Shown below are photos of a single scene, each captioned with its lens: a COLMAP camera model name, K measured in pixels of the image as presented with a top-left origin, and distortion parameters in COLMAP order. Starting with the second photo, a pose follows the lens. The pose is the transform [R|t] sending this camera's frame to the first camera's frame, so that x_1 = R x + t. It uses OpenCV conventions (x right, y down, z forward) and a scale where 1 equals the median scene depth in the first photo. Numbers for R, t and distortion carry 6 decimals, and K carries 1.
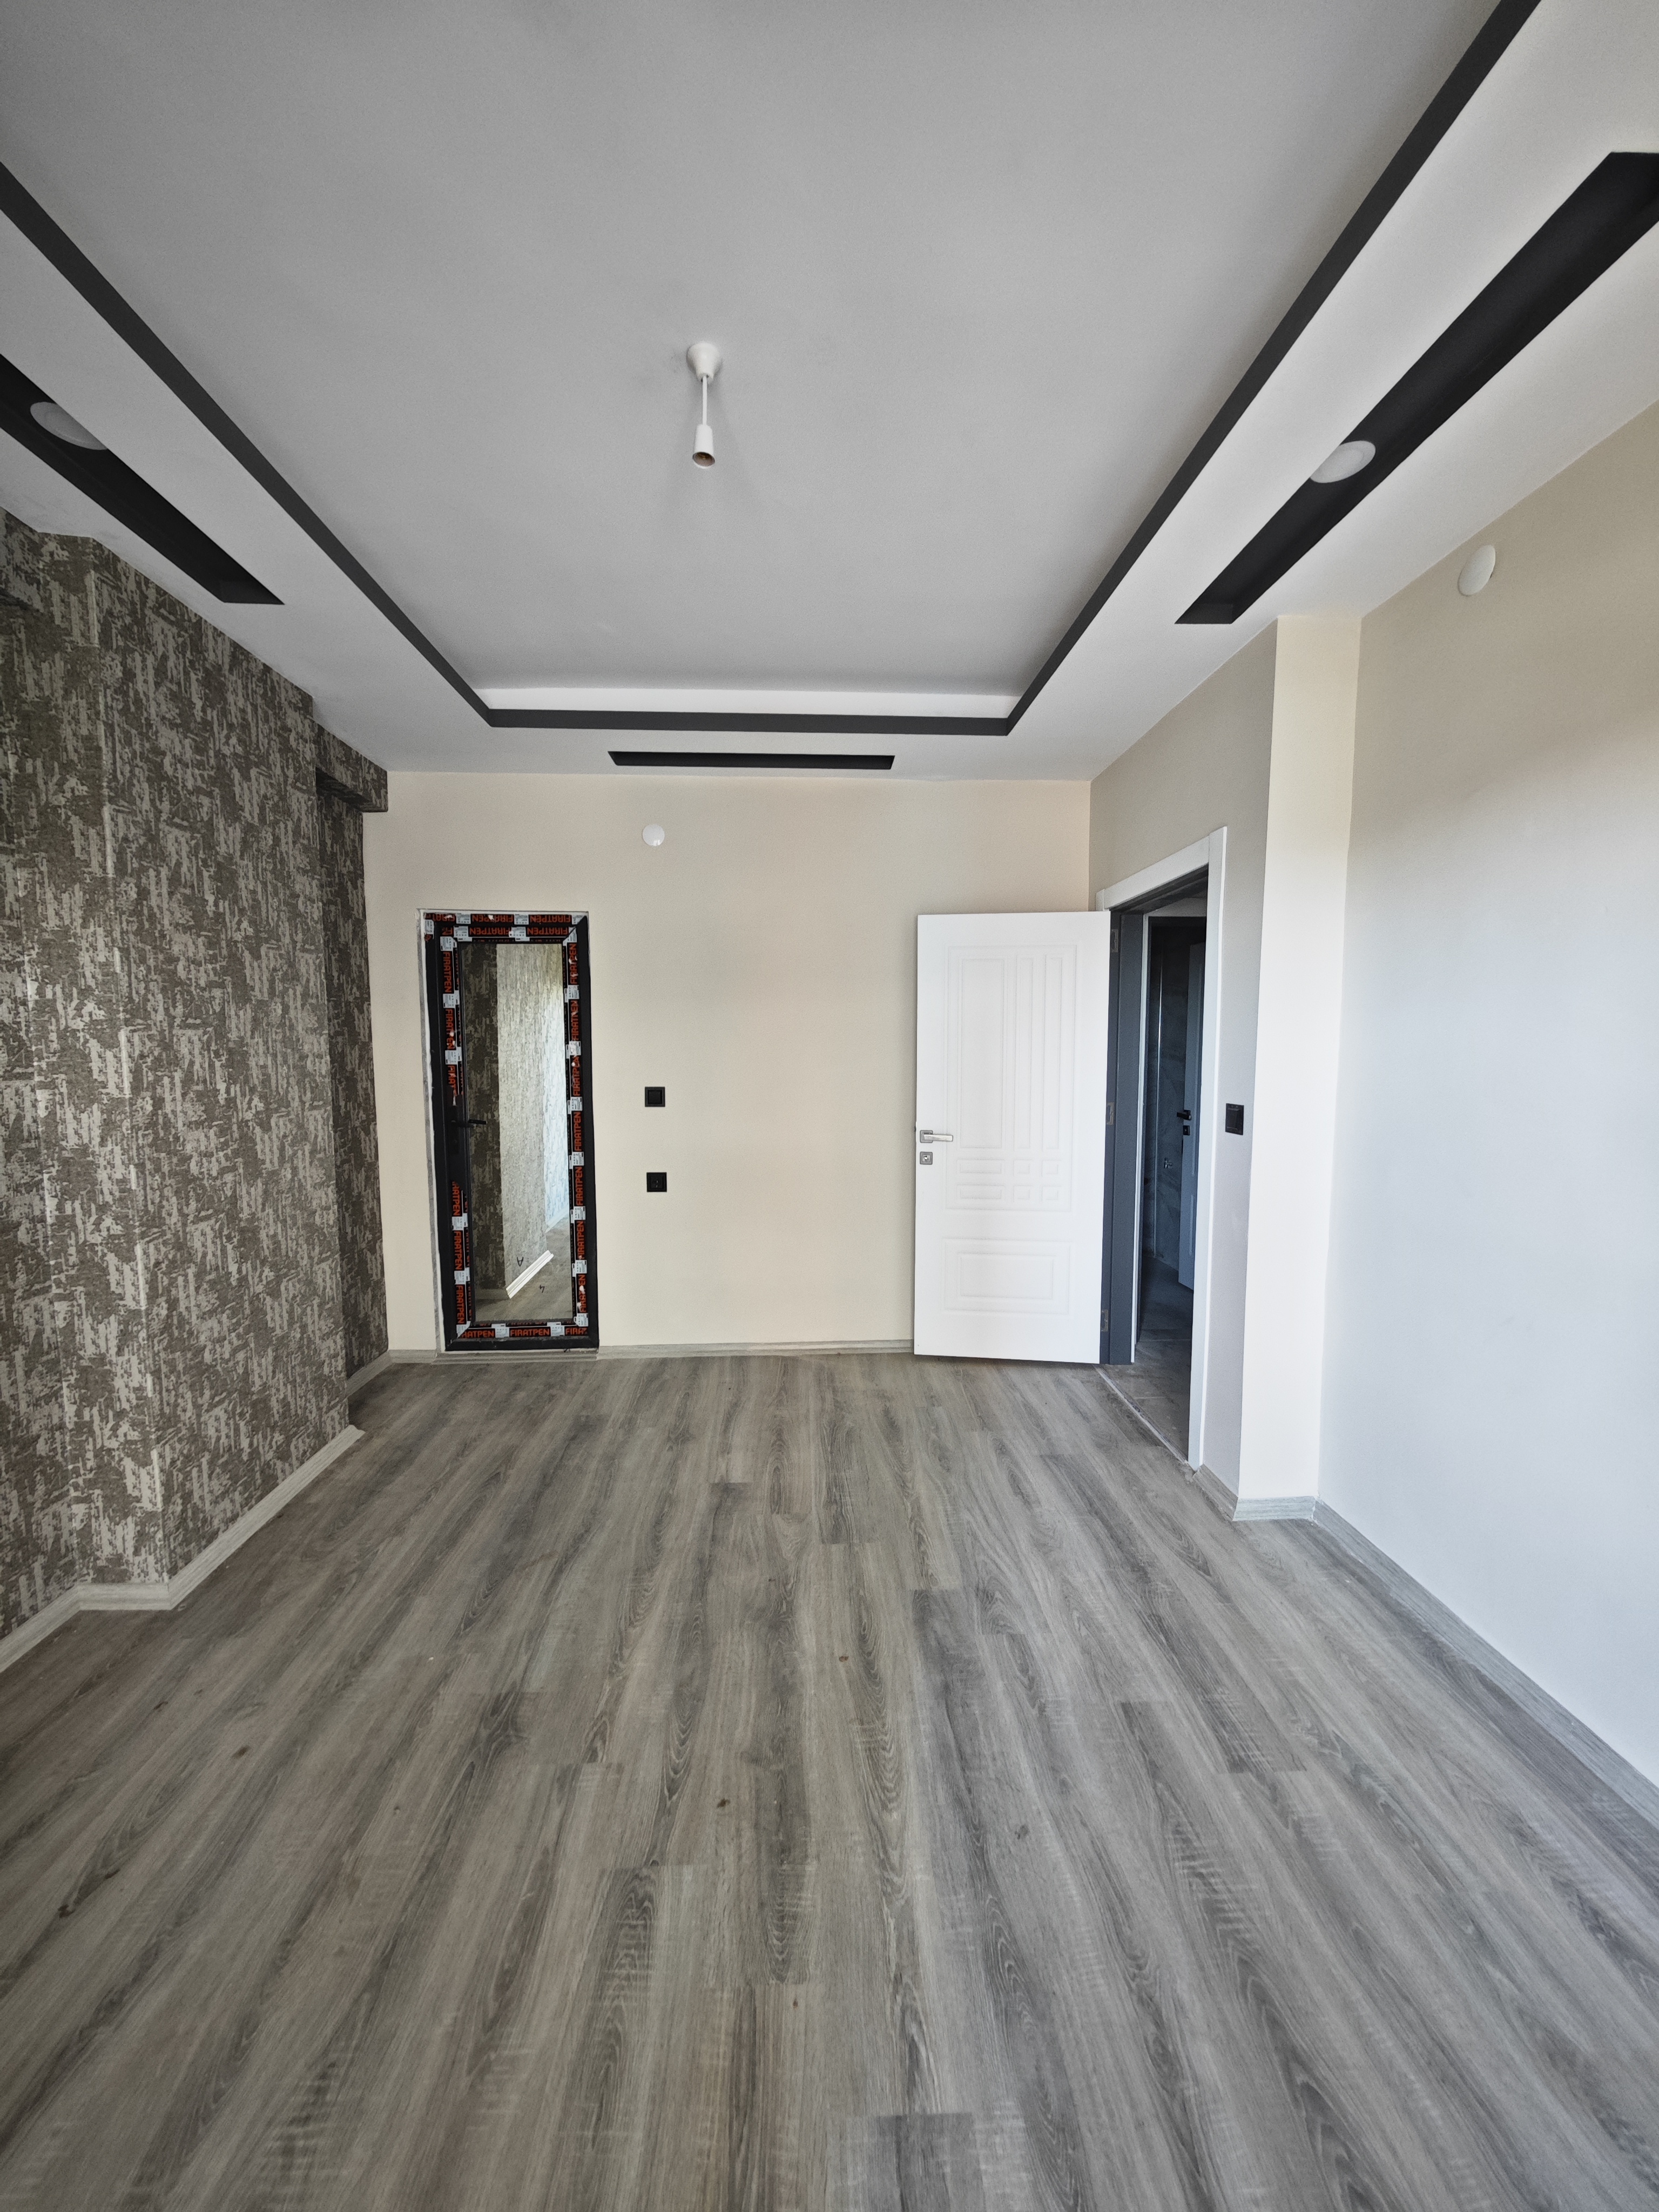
lens RADIAL K [[780.5, 0, 829.5], [0, 780.5, 1106.1], [0, 0, 1]] dist [-0.001756, 0.000344]
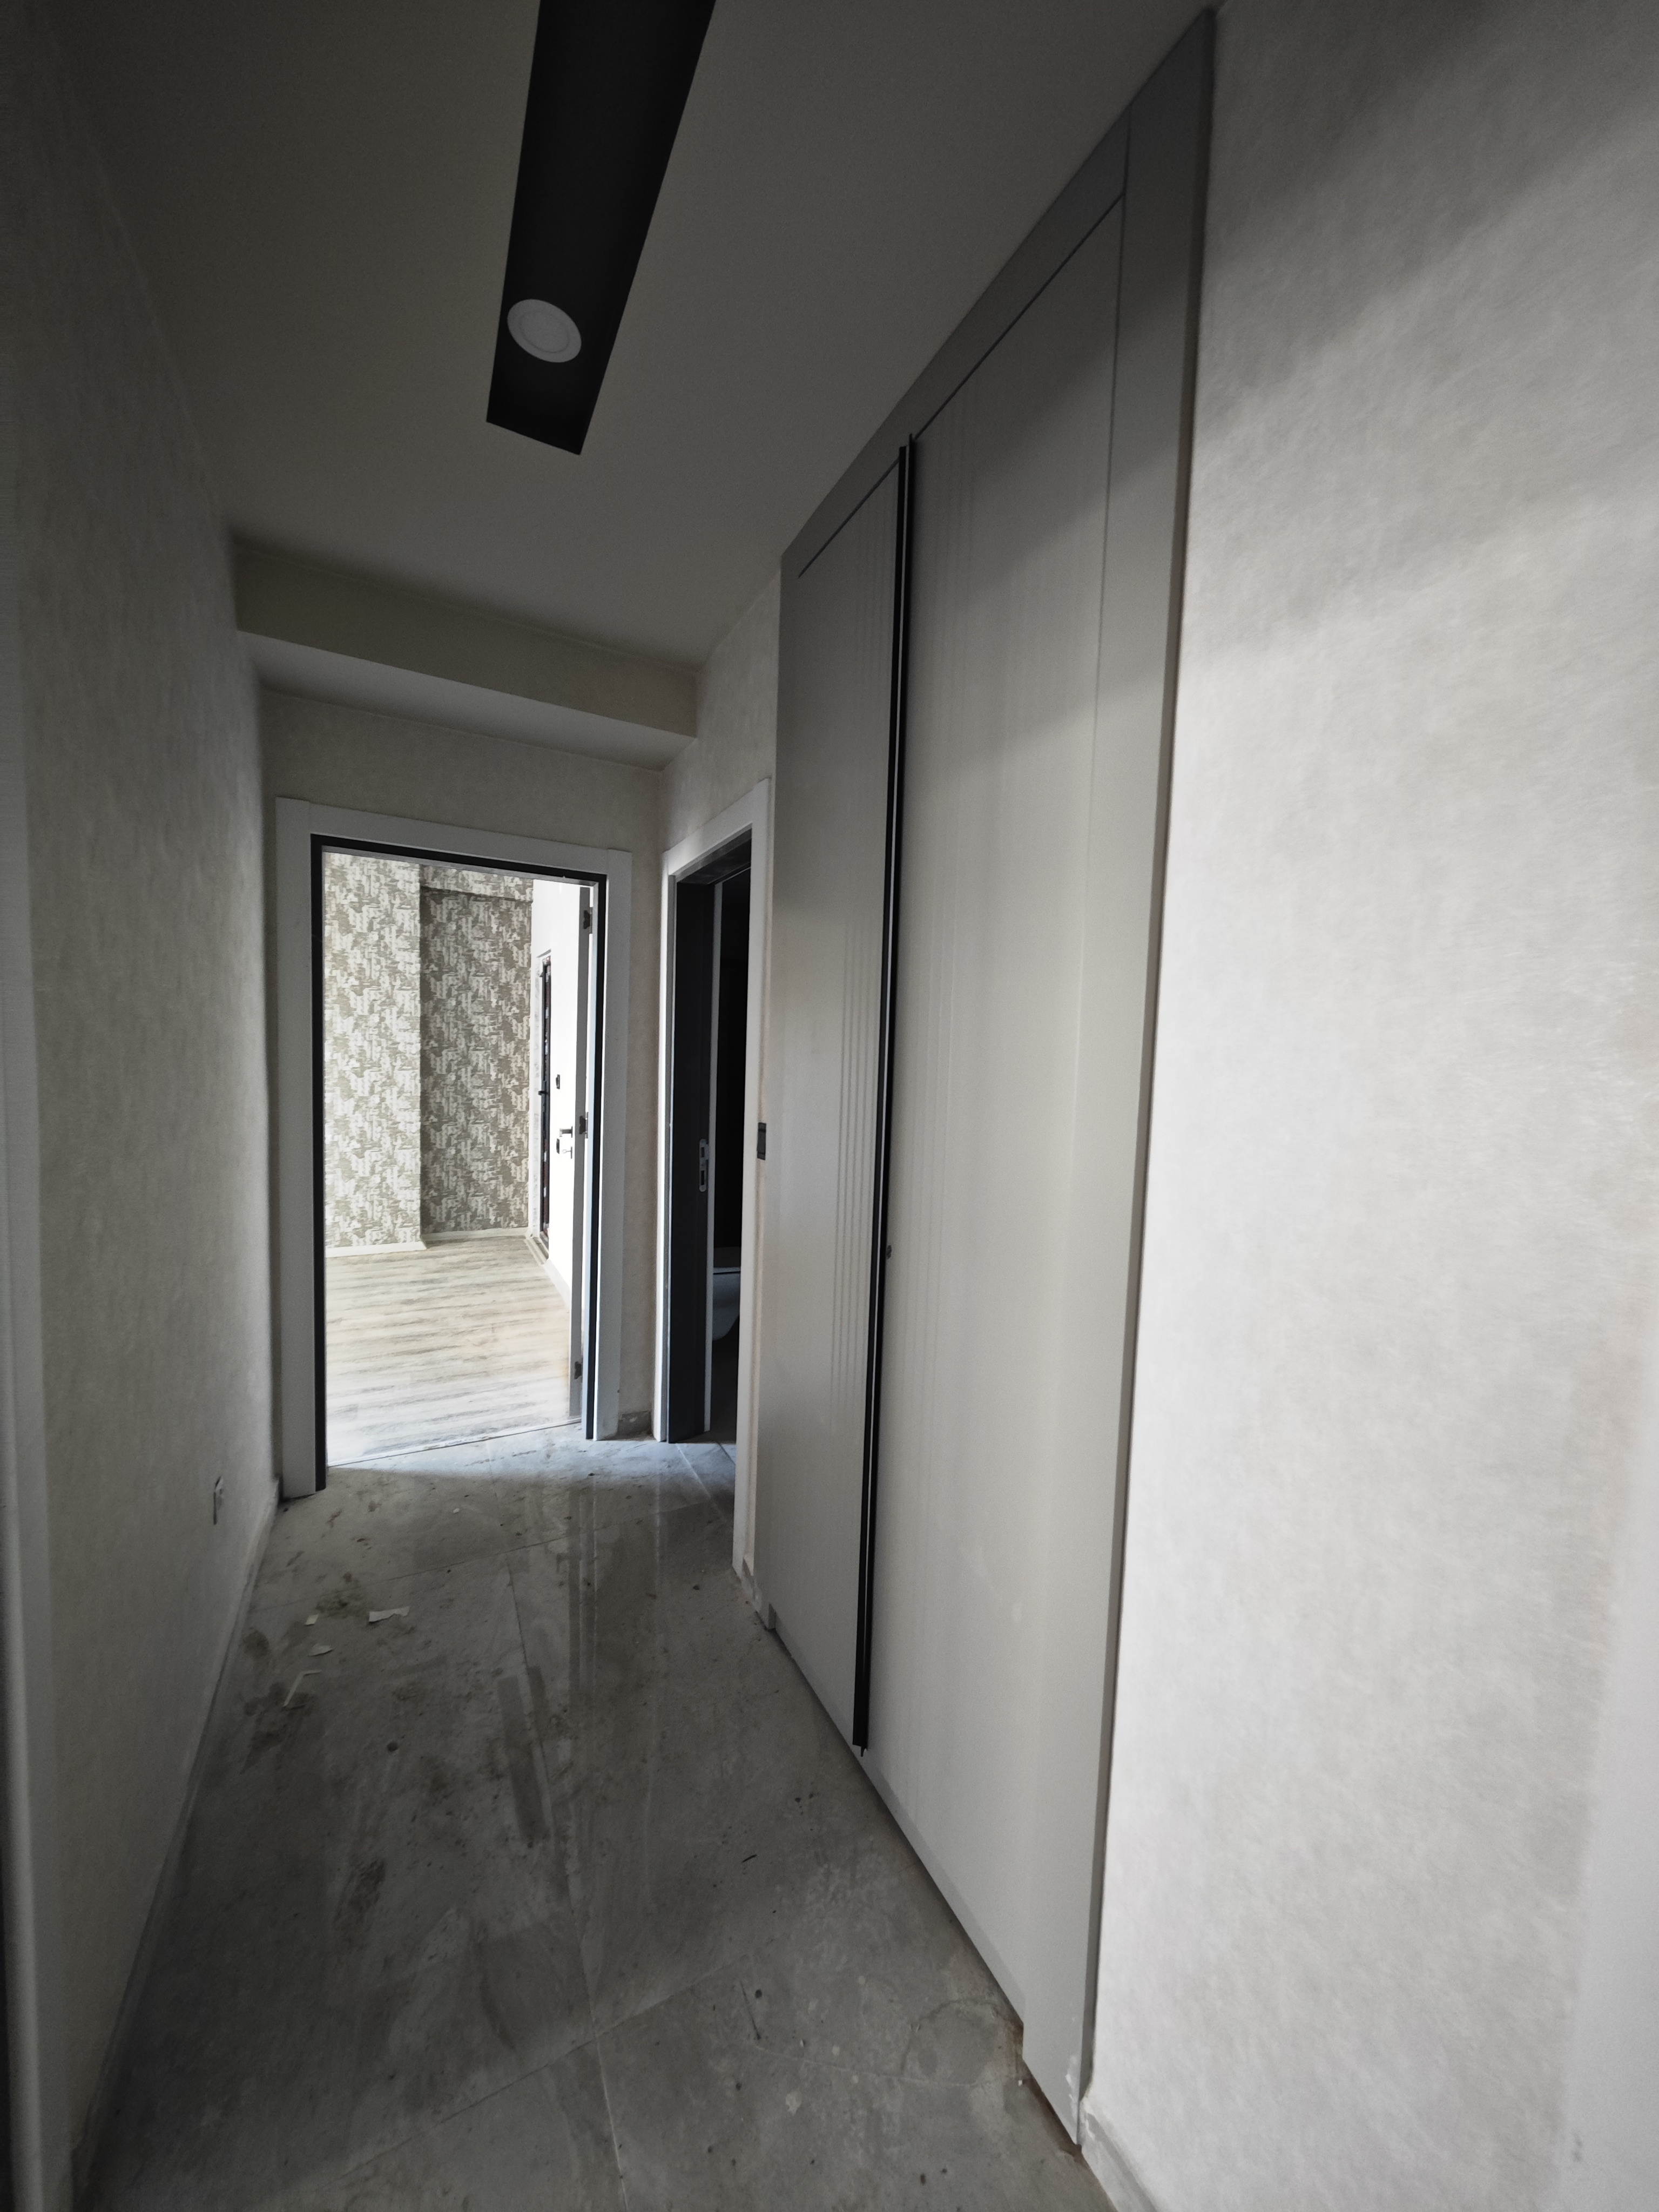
lens RADIAL K [[780.5, 0, 828.6], [0, 780.5, 1104.4], [0, 0, 1]] dist [-0.001756, 0.000344]
pose [[0.432146, 0.073752, -0.898783, 1.887468], [-0.102229, 0.994232, 0.032432, -0.100799], [0.895990, 0.077867, 0.437193, 1.339012]]
